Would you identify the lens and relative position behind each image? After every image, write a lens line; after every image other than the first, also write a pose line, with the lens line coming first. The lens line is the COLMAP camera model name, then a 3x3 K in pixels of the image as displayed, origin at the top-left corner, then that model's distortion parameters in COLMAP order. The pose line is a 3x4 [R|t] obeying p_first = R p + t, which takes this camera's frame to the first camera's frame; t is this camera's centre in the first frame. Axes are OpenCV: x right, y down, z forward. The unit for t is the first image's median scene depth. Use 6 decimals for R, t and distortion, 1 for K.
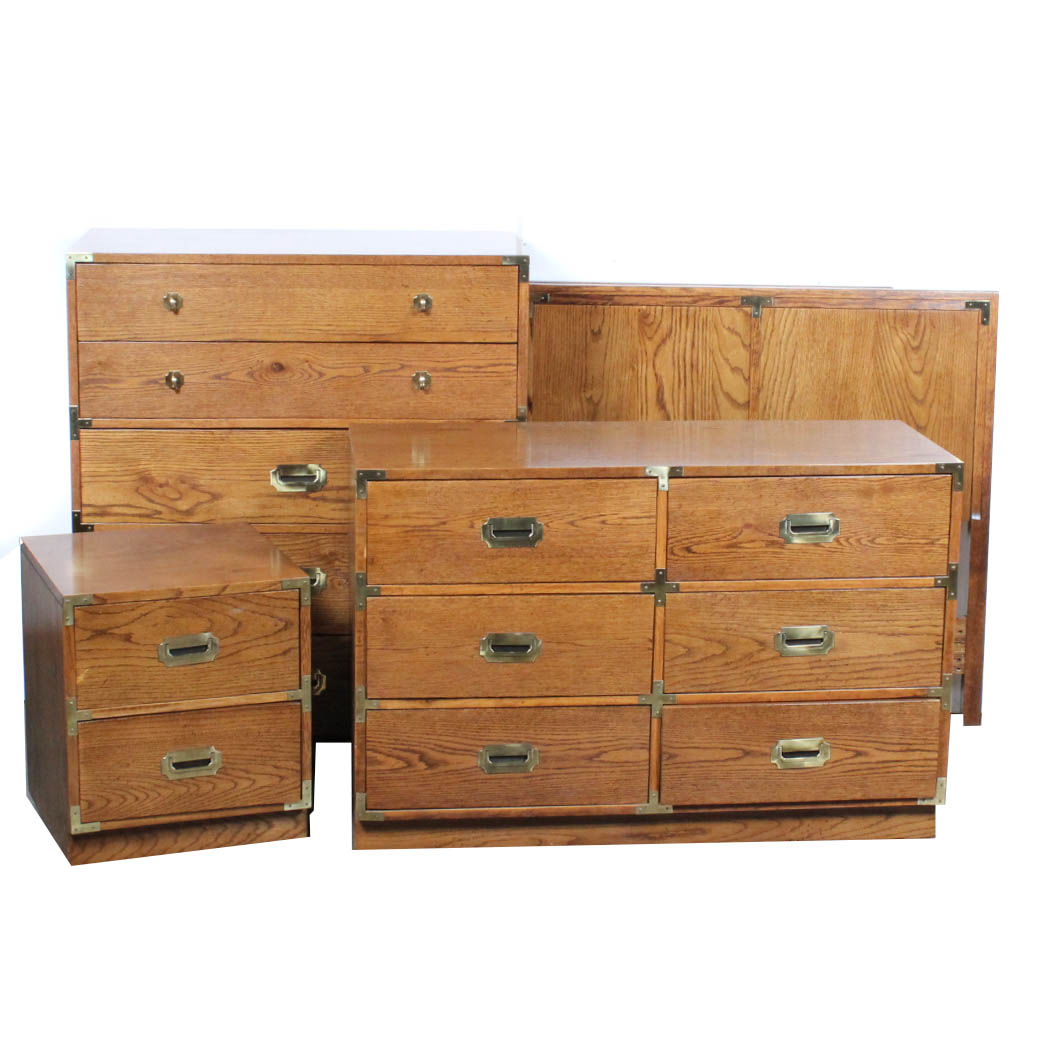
lens RADIAL K [[2332.7, 0, 483.6], [0, 2332.7, 478.2], [0, 0, 1]] dist [-0.103801, 0.000000]
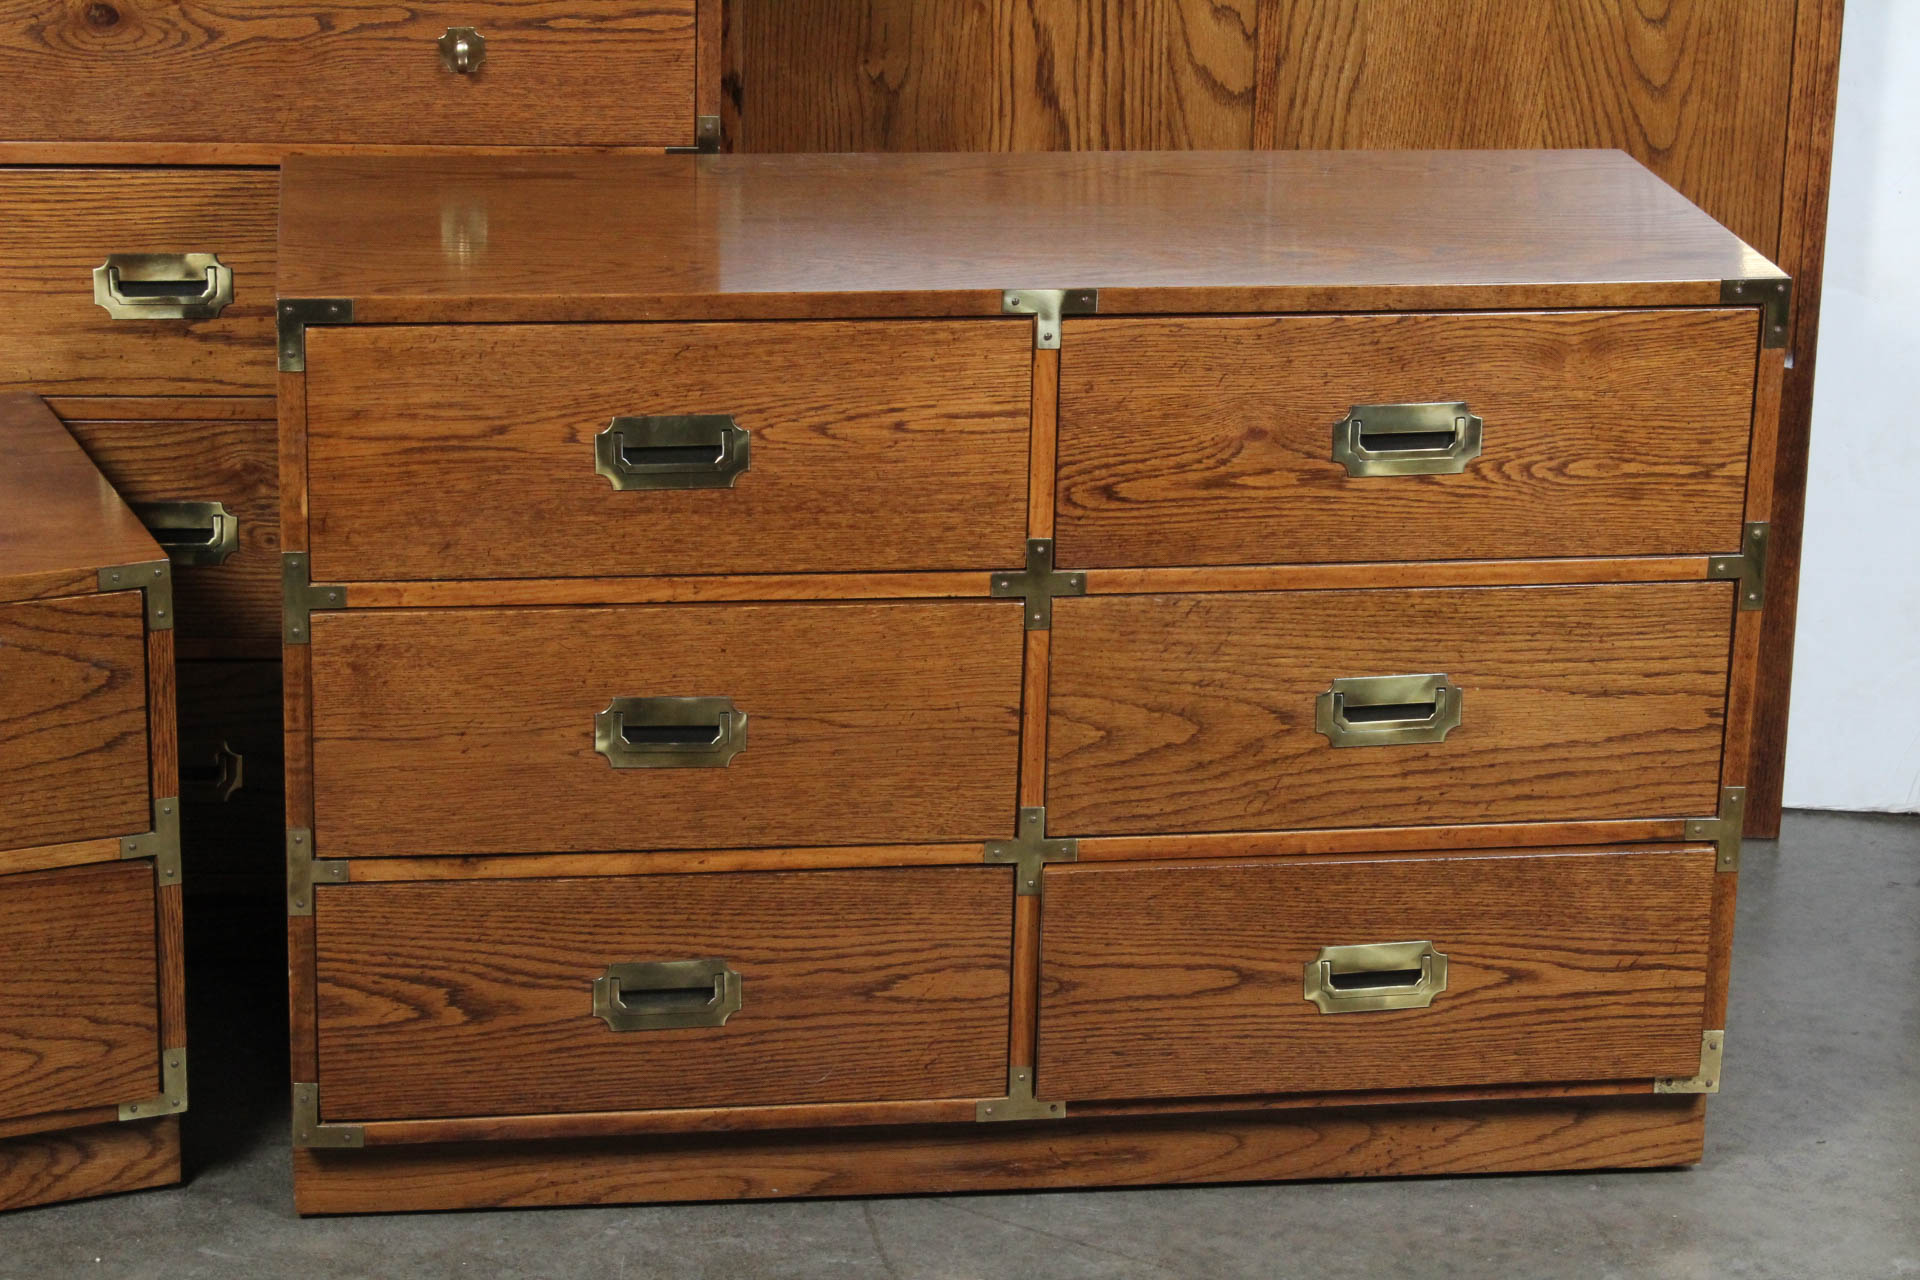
lens RADIAL K [[4367.1, 0, 952.5], [0, 4367.1, 608.5], [0, 0, 1]] dist [0.064625, 0.000000]
pose [[0.998606, -0.001371, 0.052763, 0.020143], [-0.004846, 0.993061, 0.117504, -0.037916], [-0.052558, -0.117595, 0.991670, 0.240349]]
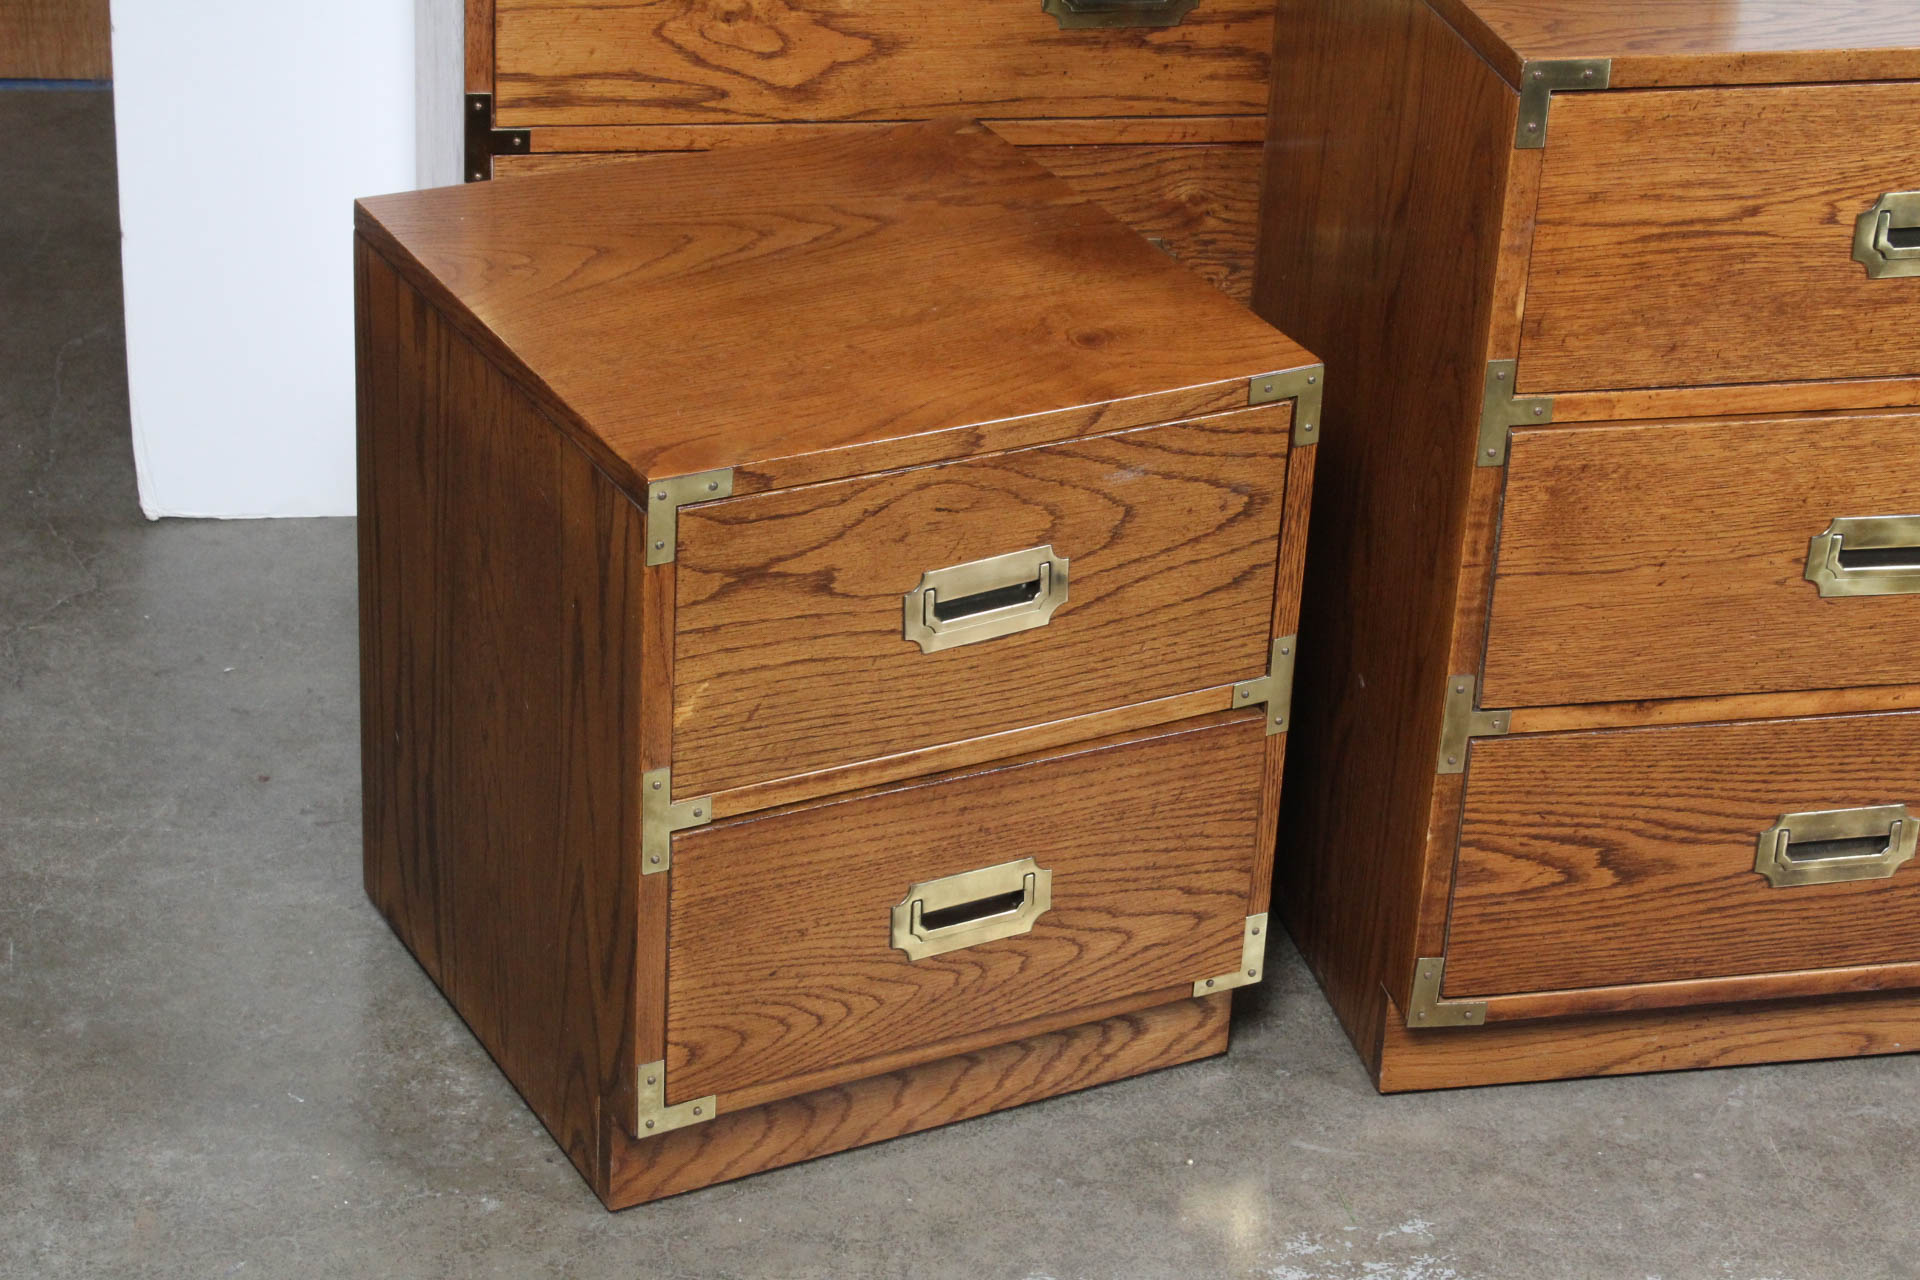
lens RADIAL K [[4095.0, 0, 951.0], [0, 4095.0, 628.3], [0, 0, 1]] dist [0.042144, 0.000000]
pose [[0.989830, -0.027526, 0.139564, -0.208125], [-0.010078, 0.965064, 0.261820, -0.073466], [-0.141895, -0.260564, 0.954972, 0.429281]]
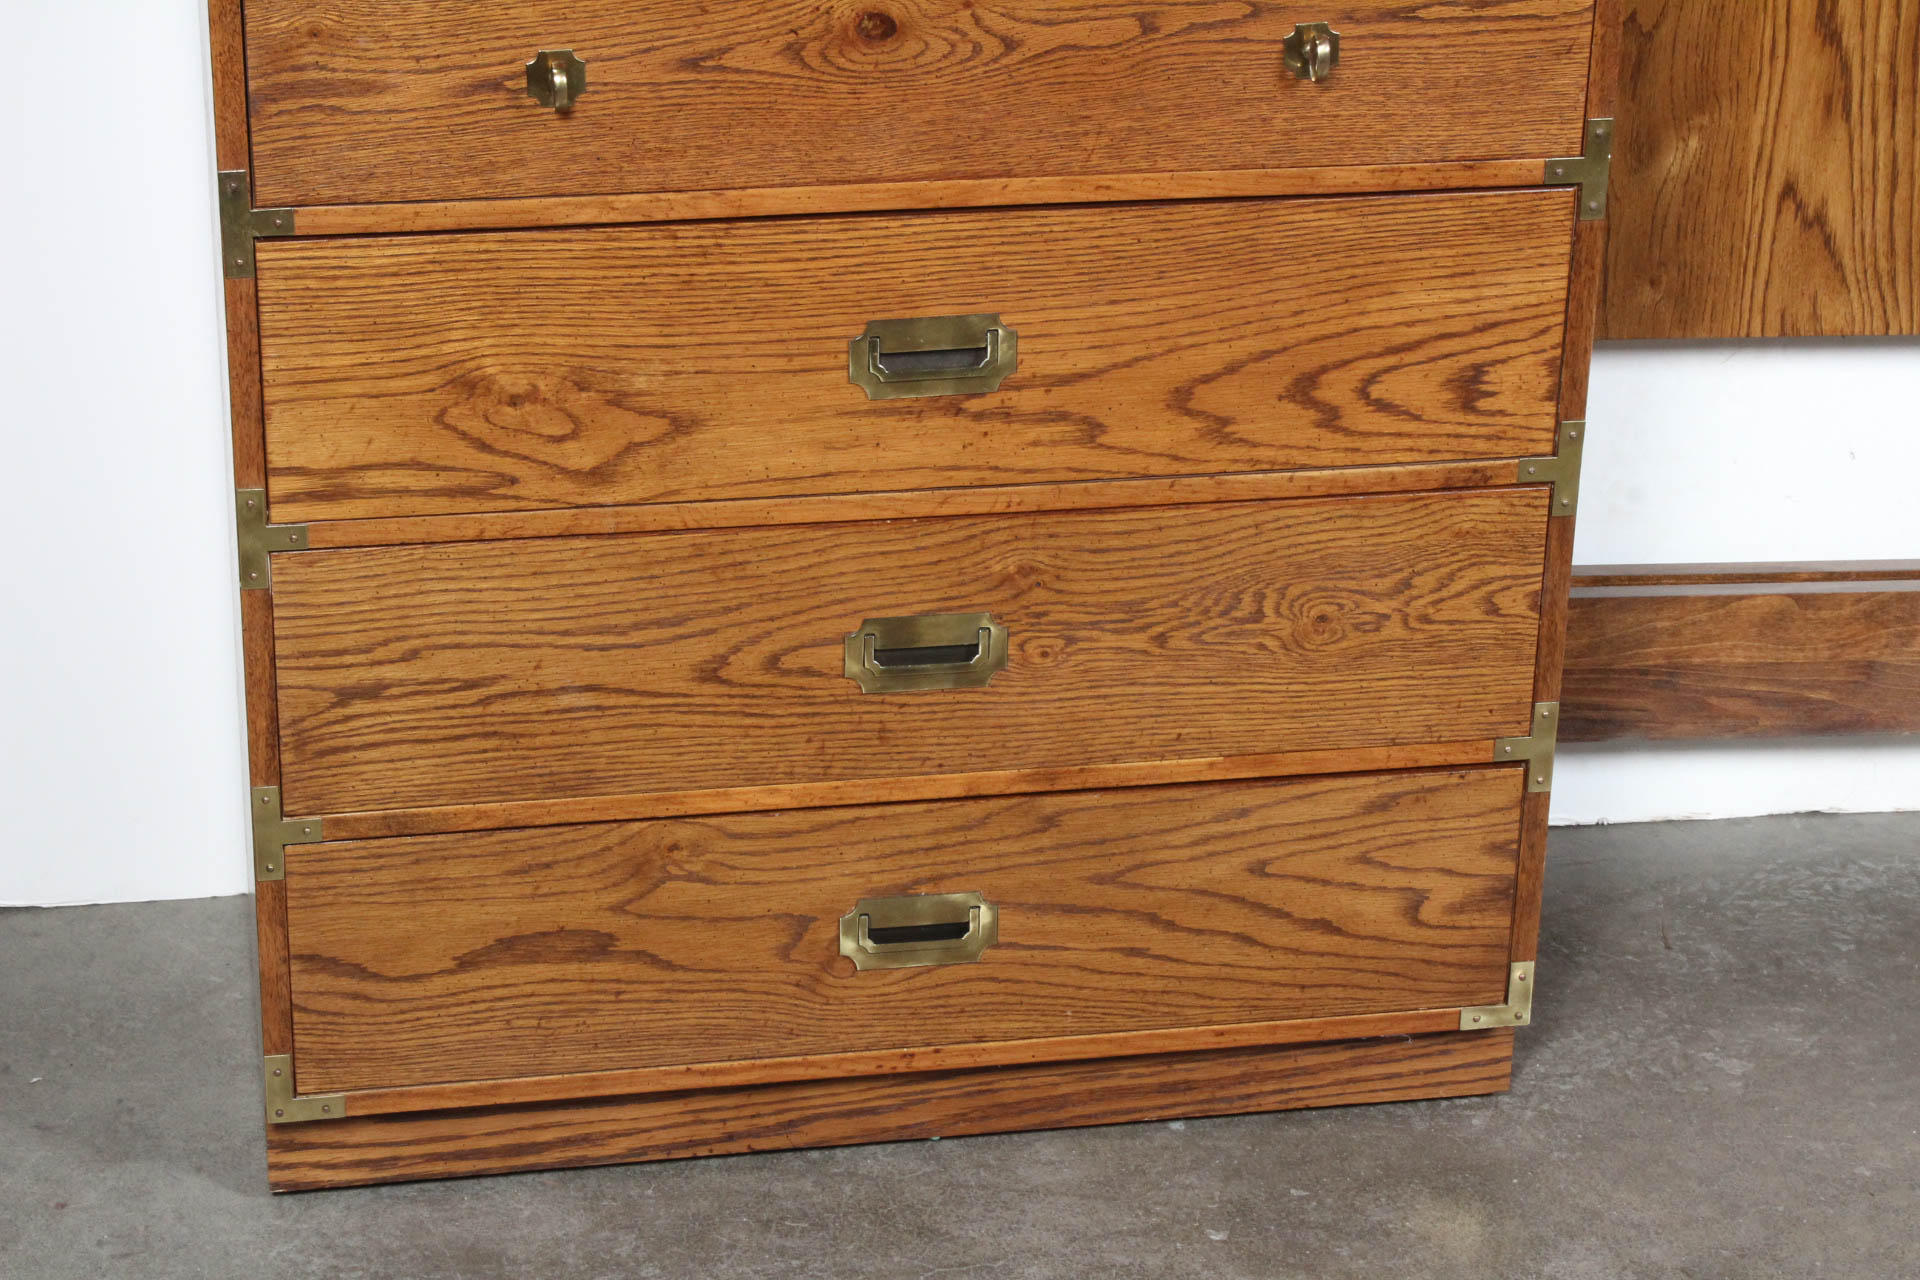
lens RADIAL K [[4095.0, 0, 961.0], [0, 4095.0, 633.7], [0, 0, 1]] dist [0.042144, 0.000000]
pose [[0.989937, -0.049150, 0.132702, -0.166597], [0.019759, 0.976568, 0.214300, -0.092563], [-0.140125, -0.209521, 0.967712, 0.469721]]
